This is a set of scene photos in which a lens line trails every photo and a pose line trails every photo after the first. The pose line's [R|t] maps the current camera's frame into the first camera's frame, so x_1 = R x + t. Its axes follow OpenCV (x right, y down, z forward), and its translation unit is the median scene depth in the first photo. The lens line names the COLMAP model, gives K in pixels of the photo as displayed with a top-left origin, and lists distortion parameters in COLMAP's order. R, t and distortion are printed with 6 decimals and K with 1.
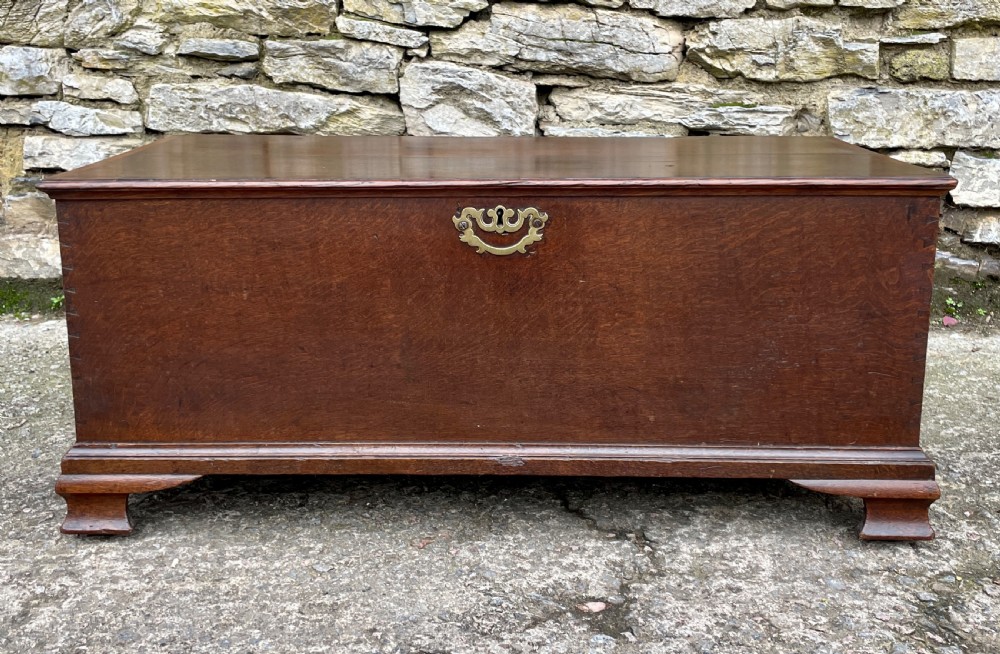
lens RADIAL K [[1069.3, 0, 488.5], [0, 1069.3, 259.7], [0, 0, 1]] dist [0.057353, 0.000000]
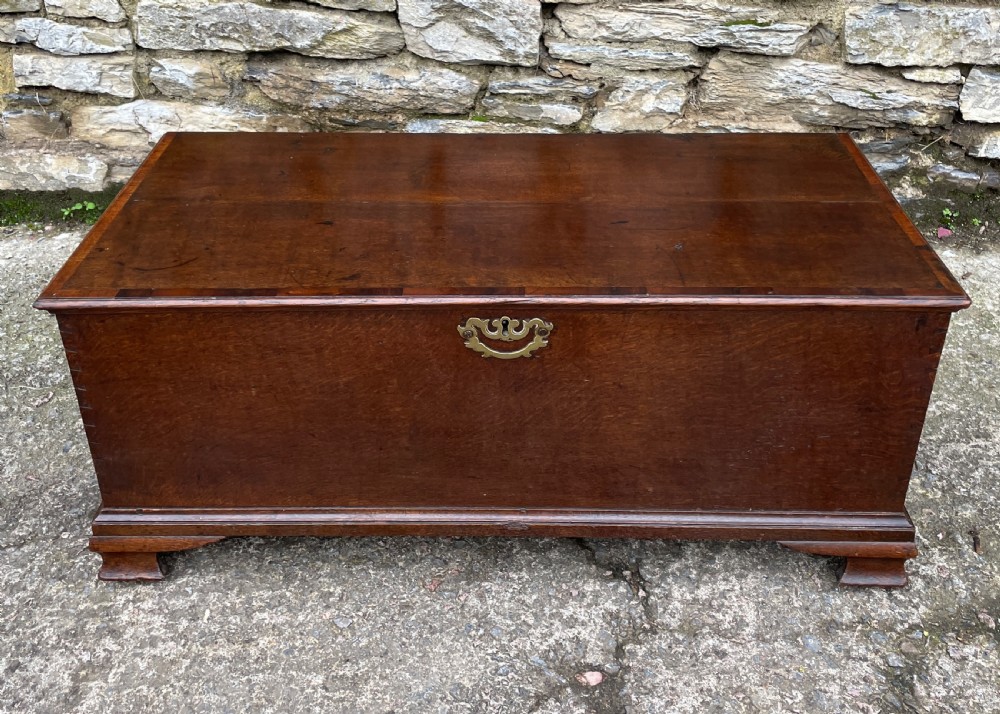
lens RADIAL K [[1020.9, 0, 490.5], [0, 1020.9, 246.0], [0, 0, 1]] dist [0.046227, 0.000000]
pose [[0.999981, -0.006106, -0.000931, -0.000846], [0.006115, 0.957456, 0.288513, -0.220506], [-0.000870, -0.288514, 0.957475, 0.066029]]
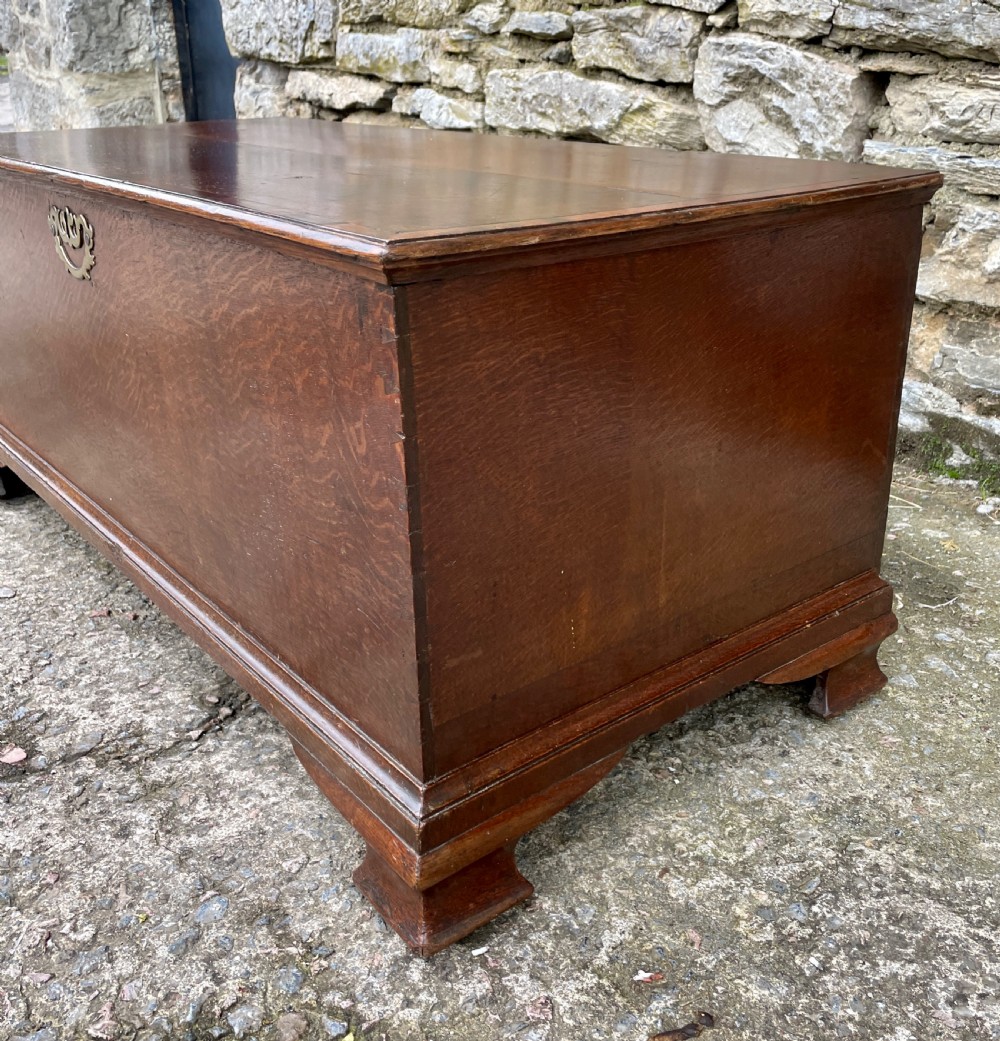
lens RADIAL K [[1081.8, 0, 512.1], [0, 1081.8, 496.7], [0, 0, 1]] dist [0.035324, 0.000000]
pose [[0.635940, 0.286084, -0.716754, 0.448593], [-0.151680, 0.956971, 0.247385, -0.052313], [0.756686, -0.048605, 0.651969, 0.422246]]
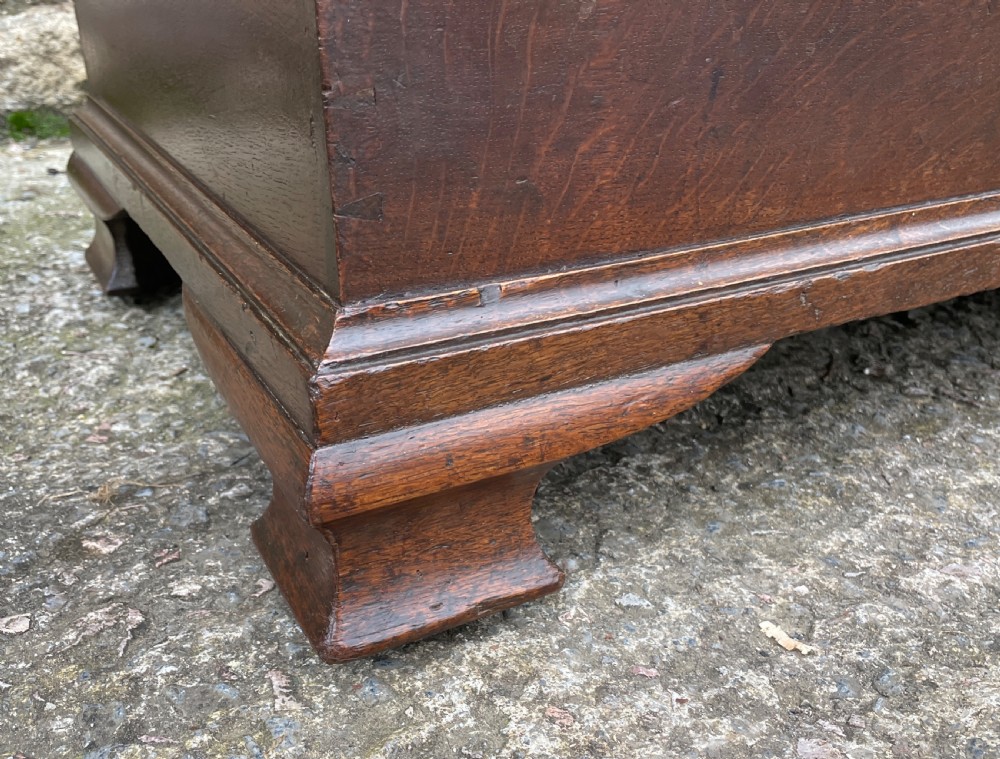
lens RADIAL K [[975.5, 0, 499.8], [0, 975.5, 460.5], [0, 0, 1]] dist [0.043603, 0.000000]
pose [[0.865737, -0.235170, 0.441808, -0.275095], [0.109312, 0.950268, 0.291619, 0.086762], [-0.488416, -0.204170, 0.848389, 0.482348]]
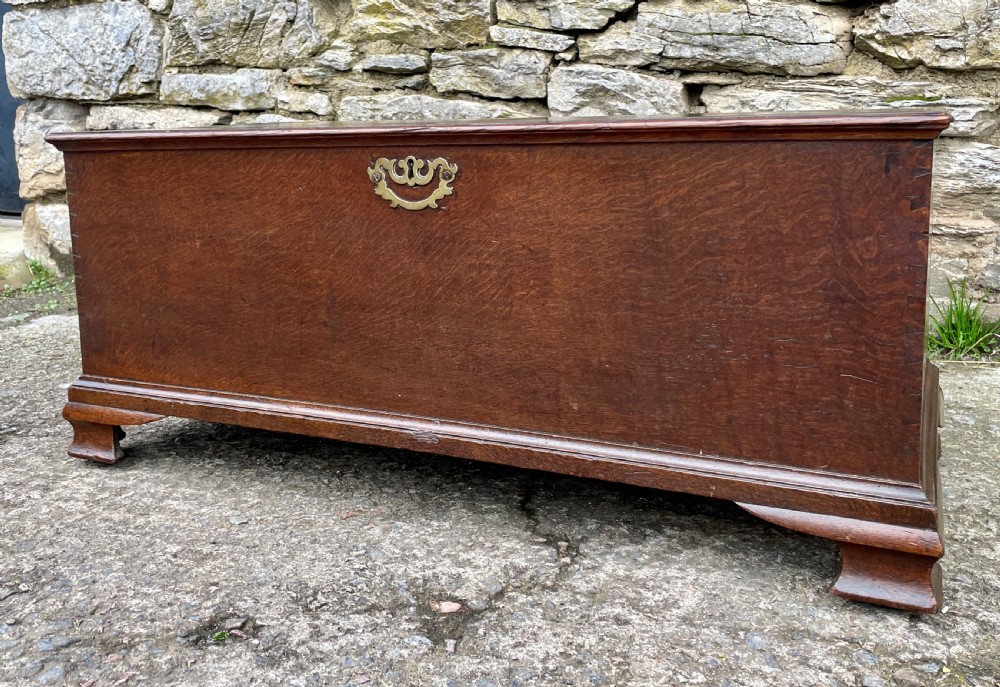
lens RADIAL K [[956.9, 0, 460.1], [0, 956.9, 253.7], [0, 0, 1]] dist [0.050578, 0.000000]
pose [[0.908111, 0.039871, -0.416827, 0.229308], [-0.065145, 0.996788, -0.046580, 0.040429], [0.413631, 0.069454, 0.907792, 0.152727]]
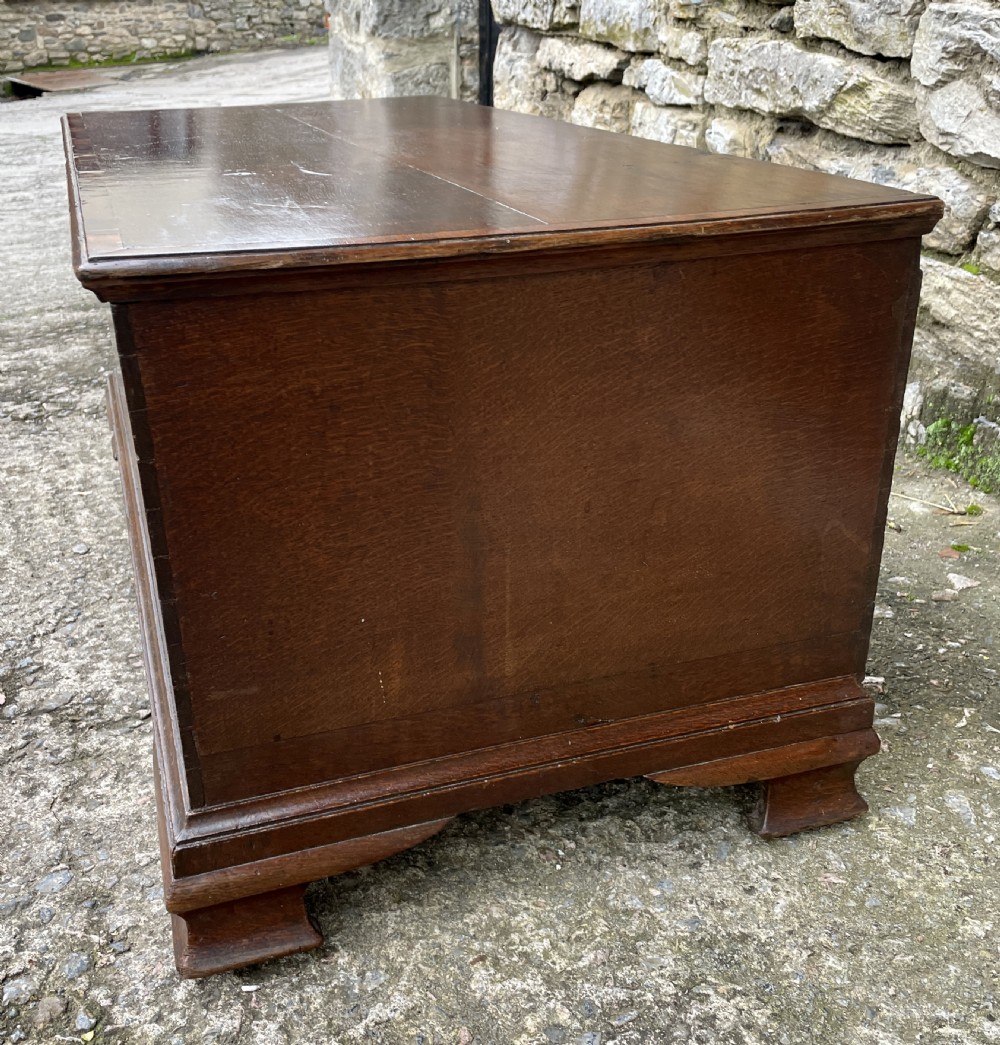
lens RADIAL K [[1148.7, 0, 458.1], [0, 1148.7, 544.3], [0, 0, 1]] dist [0.034034, 0.000000]
pose [[0.319476, 0.391476, -0.862949, 0.507085], [-0.181130, 0.919110, 0.349897, -0.087906], [0.930122, 0.044523, 0.364542, 0.547092]]
